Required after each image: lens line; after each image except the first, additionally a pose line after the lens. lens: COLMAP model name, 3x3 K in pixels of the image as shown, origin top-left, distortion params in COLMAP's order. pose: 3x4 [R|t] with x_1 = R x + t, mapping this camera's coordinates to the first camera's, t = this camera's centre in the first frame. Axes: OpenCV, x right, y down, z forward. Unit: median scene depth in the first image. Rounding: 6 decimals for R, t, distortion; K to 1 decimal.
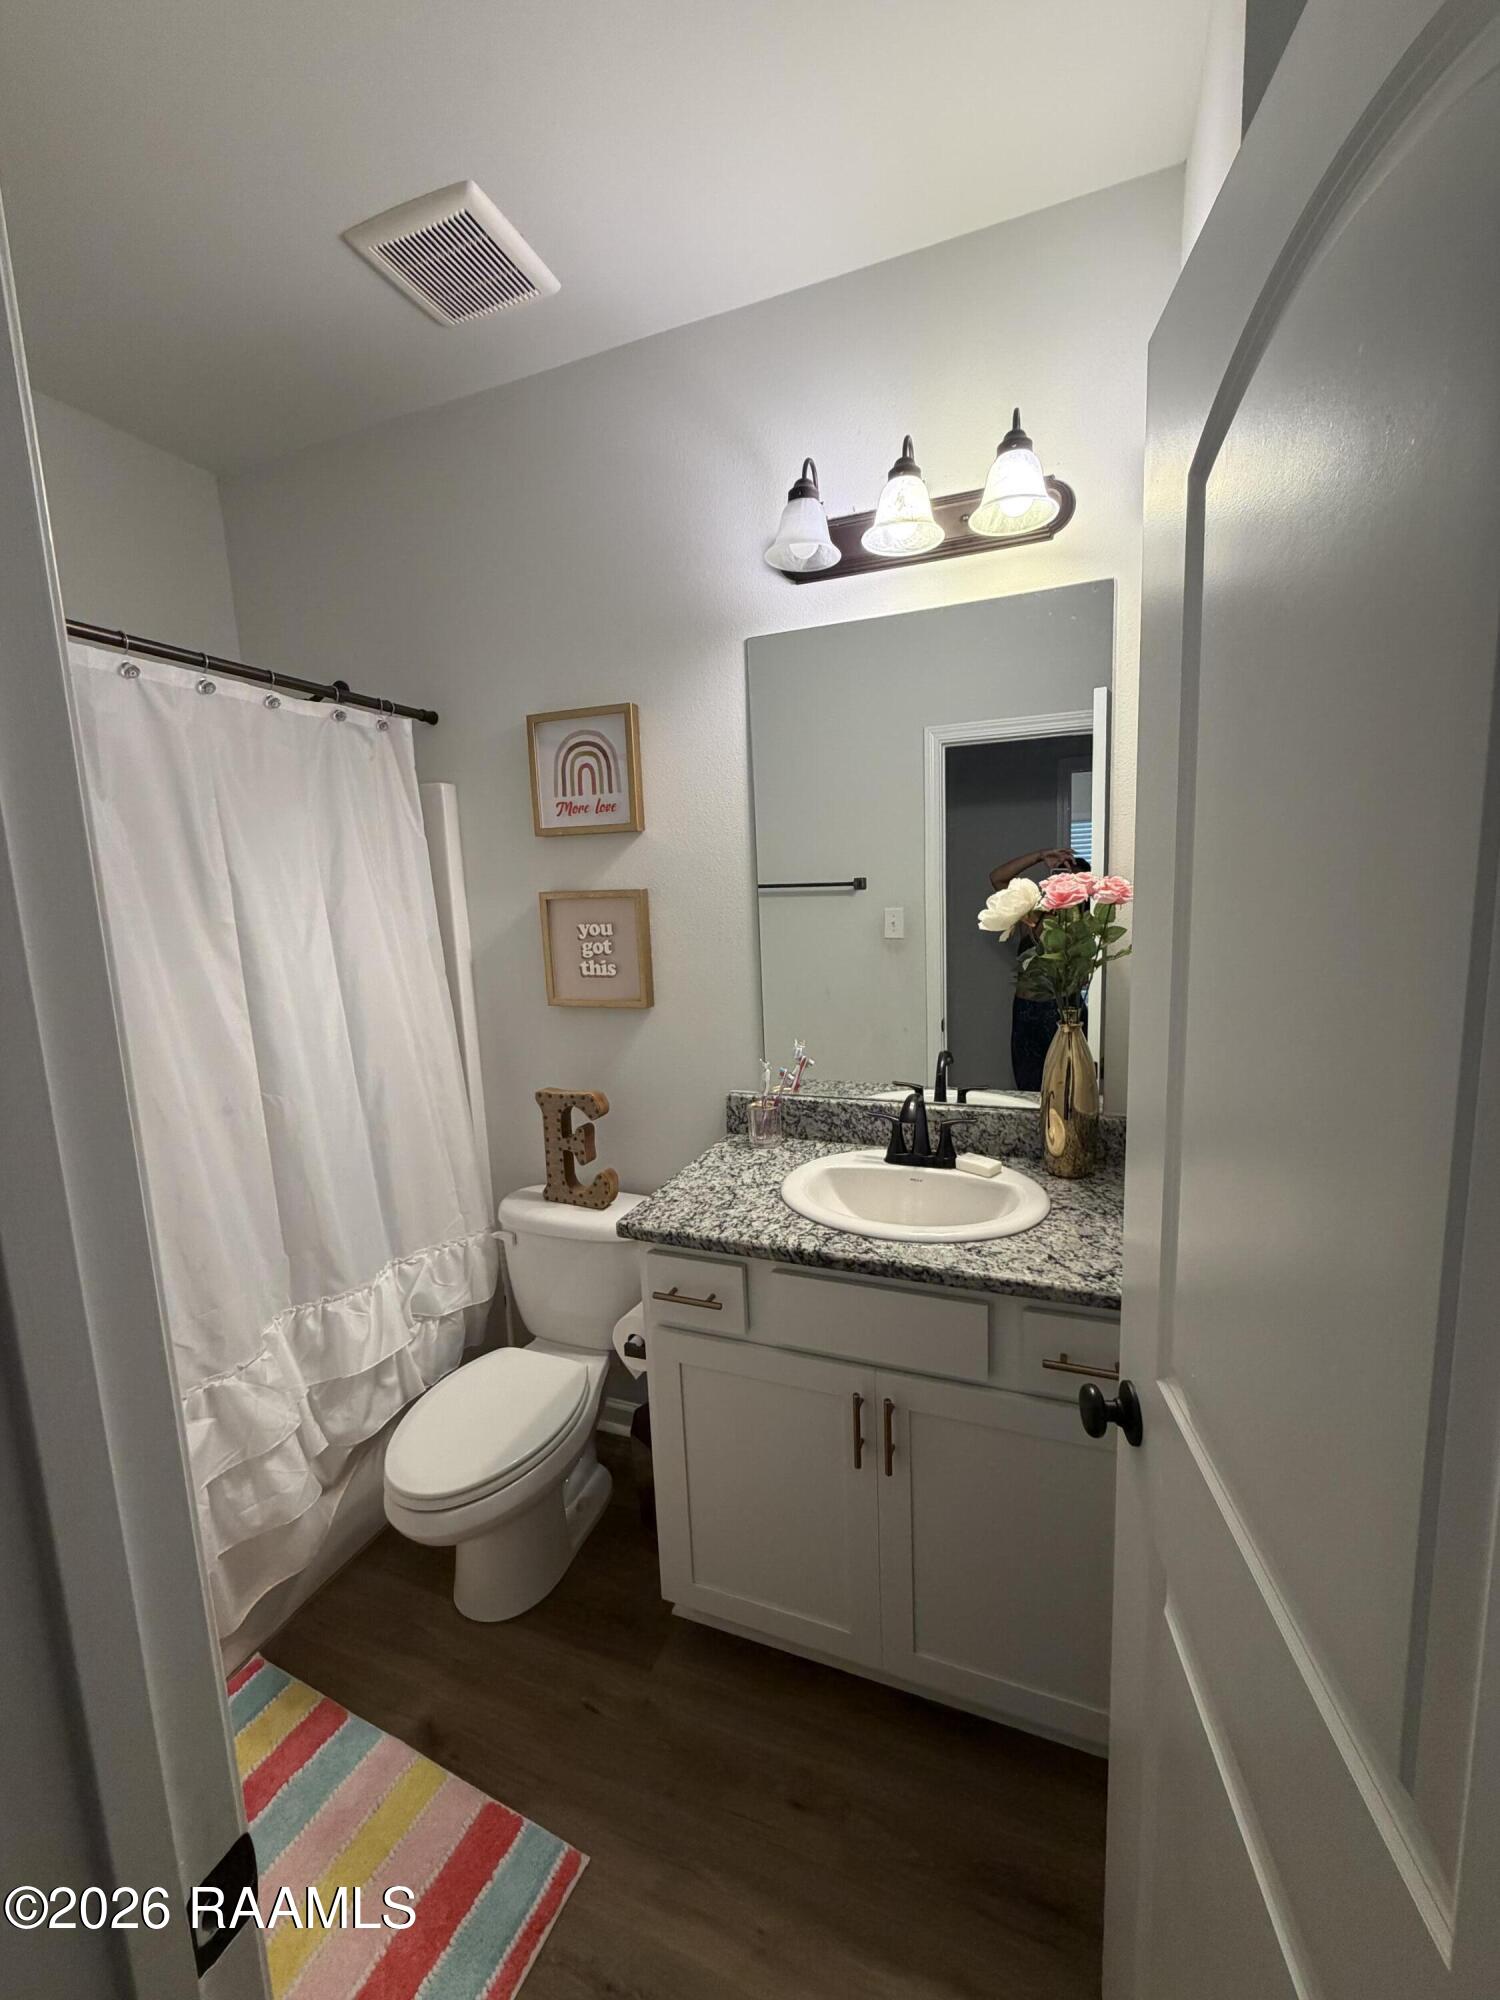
lens RADIAL K [[789.1, 0, 751.1], [0, 789.1, 994.3], [0, 0, 1]] dist [-0.001409, 0.000172]
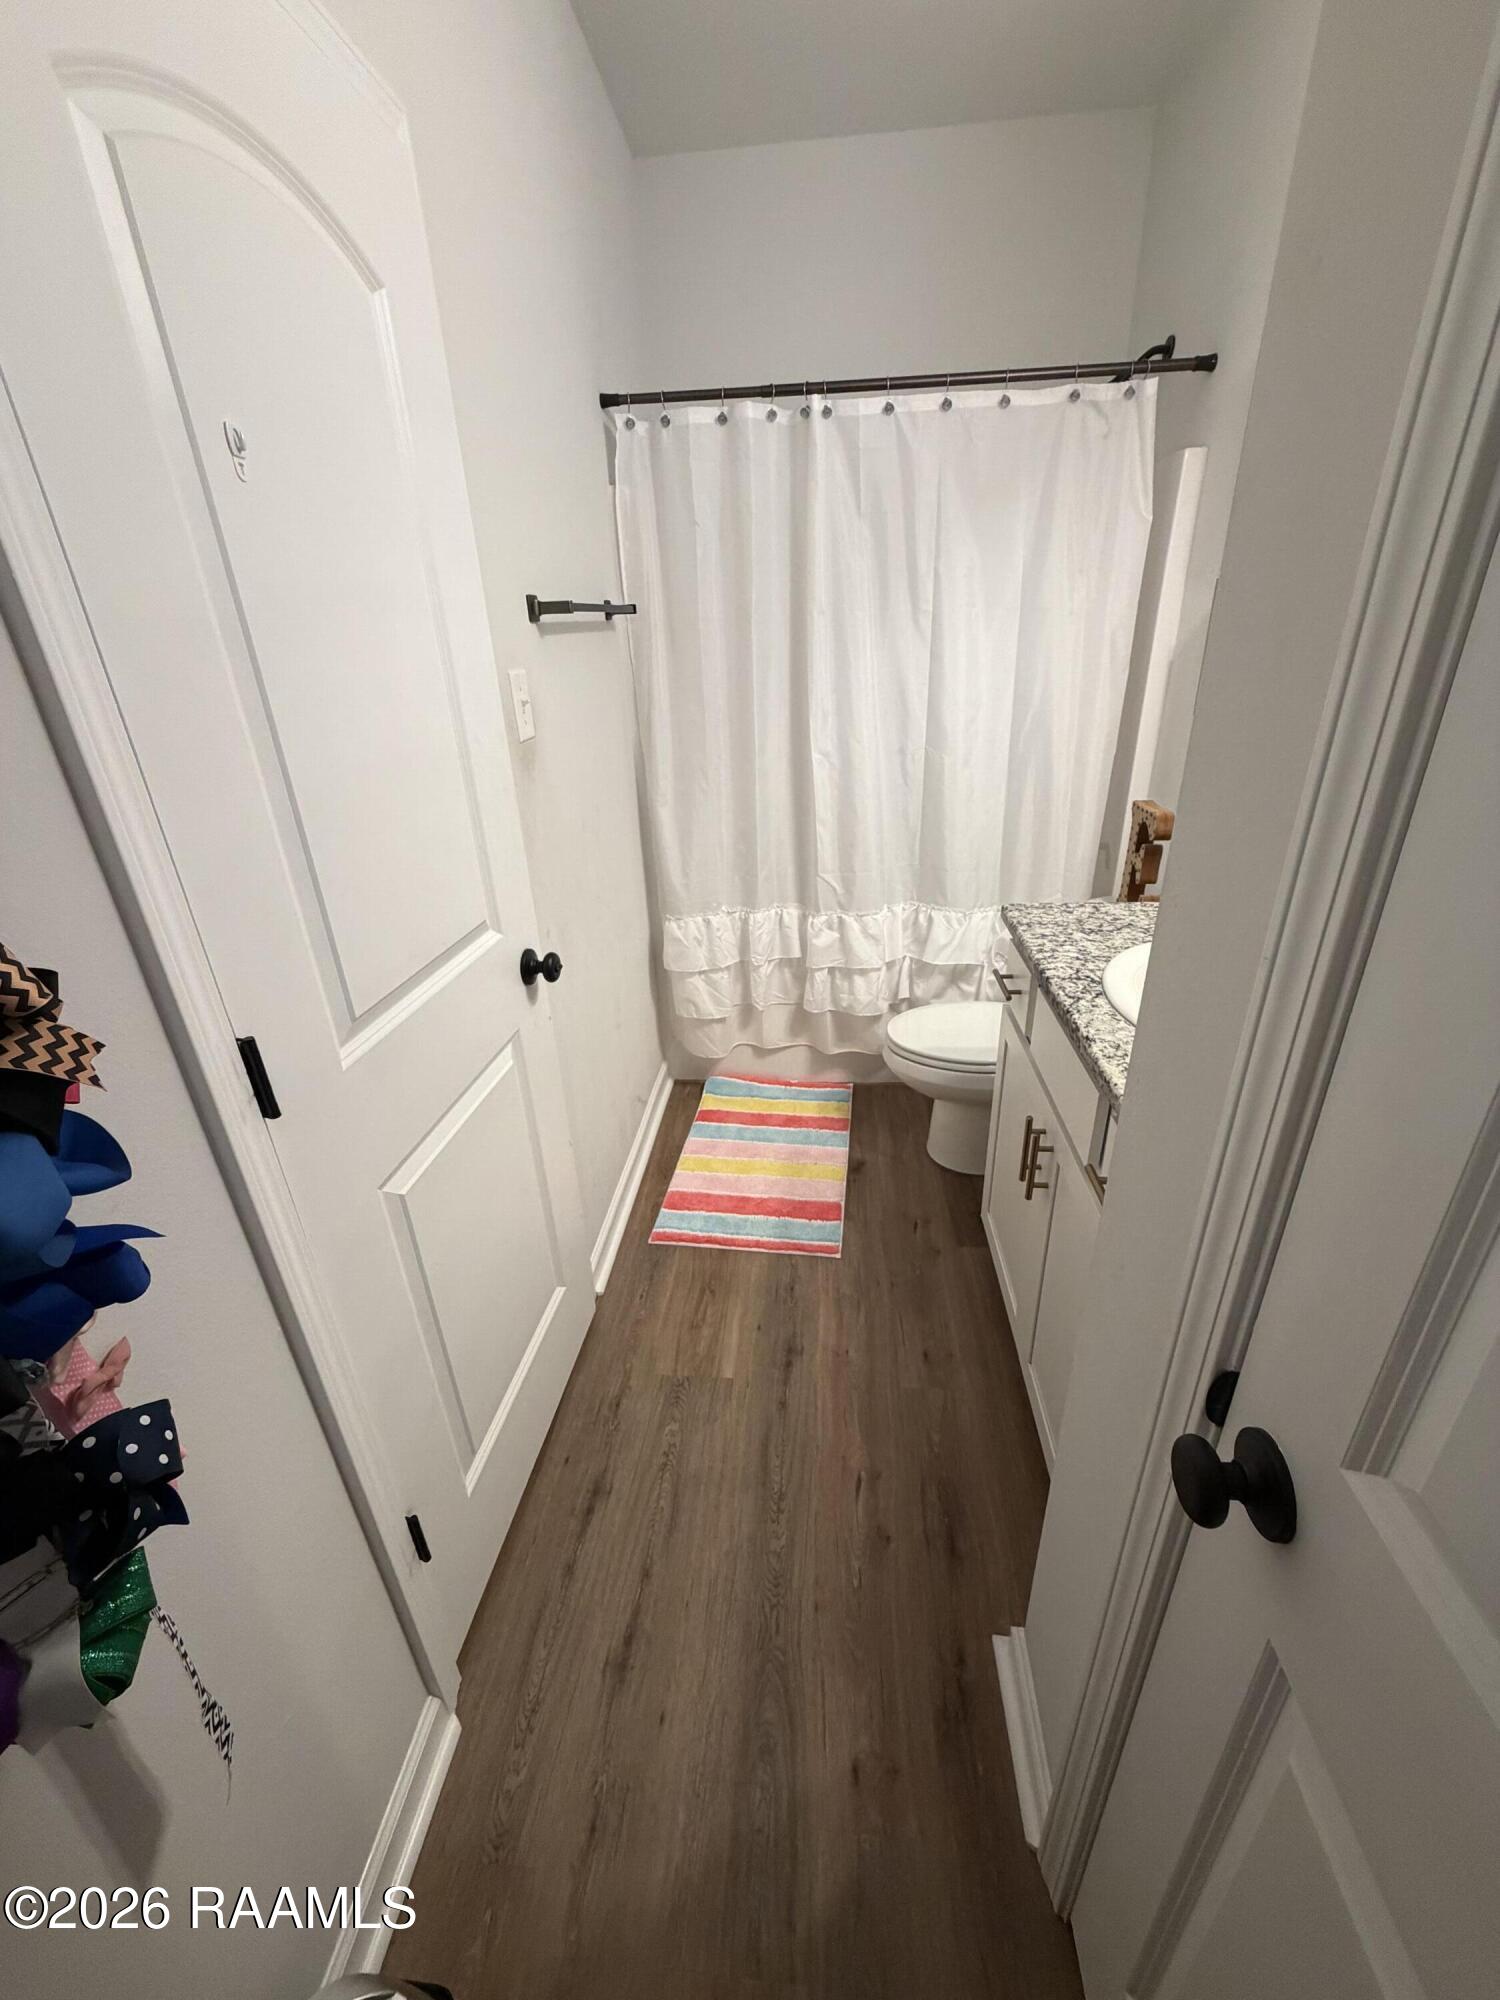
lens RADIAL K [[789.1, 0, 751.1], [0, 789.1, 994.3], [0, 0, 1]] dist [-0.001409, 0.000172]
pose [[0.287876, 0.429326, -0.856041, 0.738280], [-0.106999, 0.902704, 0.416746, -0.028123], [0.951671, -0.028376, 0.305804, 0.295451]]
